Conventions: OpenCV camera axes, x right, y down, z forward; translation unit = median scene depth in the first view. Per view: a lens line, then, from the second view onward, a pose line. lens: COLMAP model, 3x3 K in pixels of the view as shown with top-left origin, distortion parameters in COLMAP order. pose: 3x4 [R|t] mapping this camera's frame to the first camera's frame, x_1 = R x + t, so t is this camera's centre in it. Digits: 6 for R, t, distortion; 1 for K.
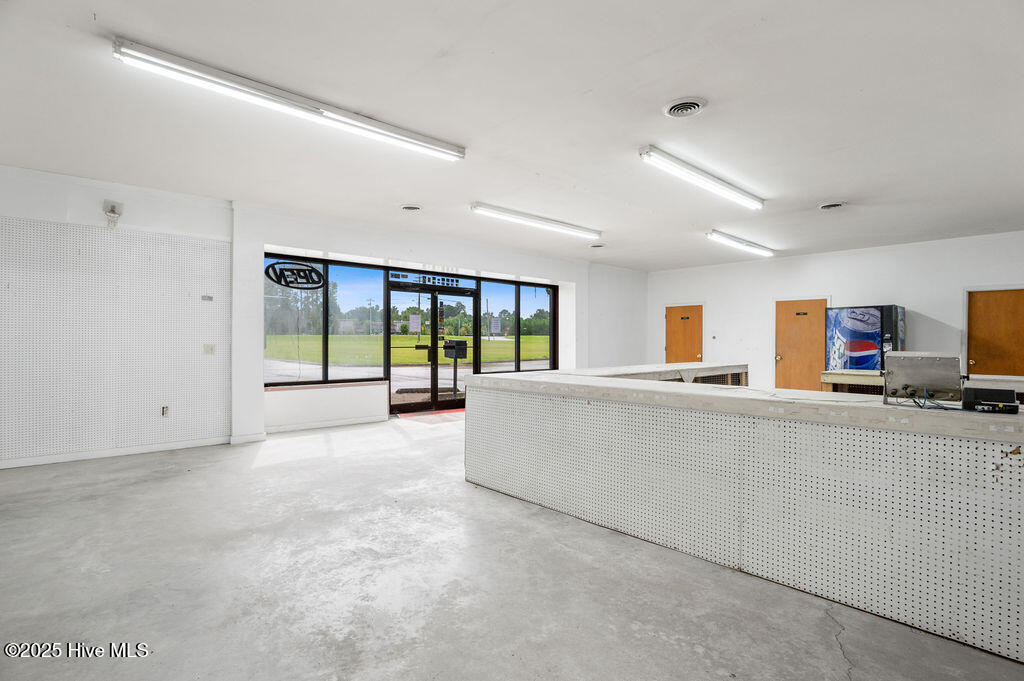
lens RADIAL K [[505.6, 0, 508.8], [0, 505.6, 338.9], [0, 0, 1]] dist [-0.019286, 0.000813]
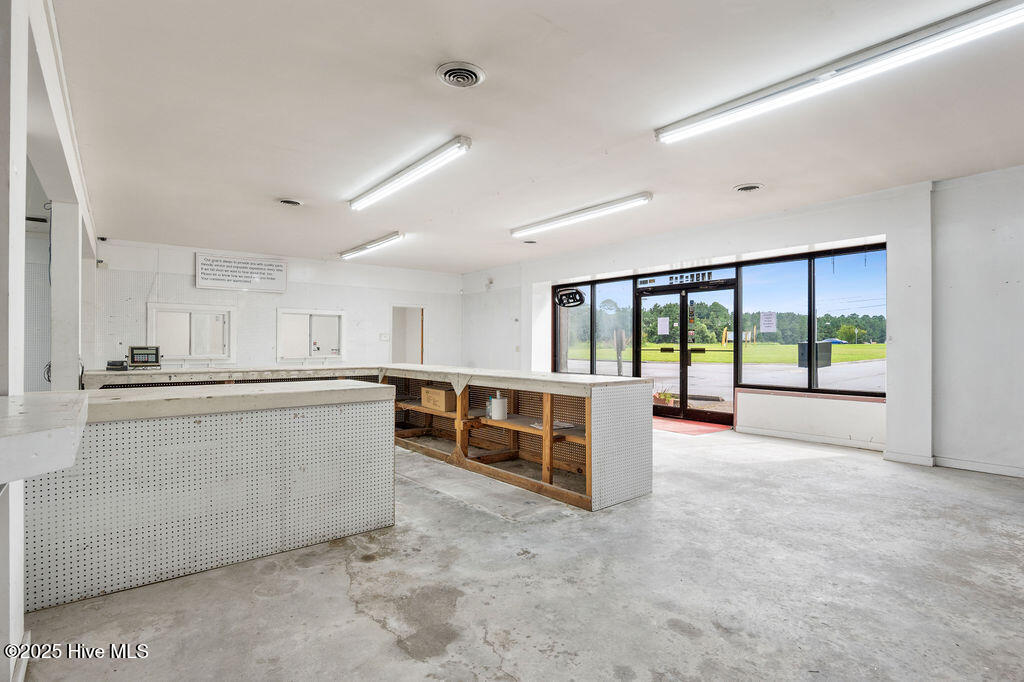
lens RADIAL K [[505.6, 0, 509.0], [0, 505.6, 344.9], [0, 0, 1]] dist [-0.019286, 0.000813]
pose [[-0.076114, -0.005252, -0.997085, 0.808434], [0.001560, 0.999984, -0.005387, 0.010528], [0.997098, -0.001965, -0.076104, 0.762219]]
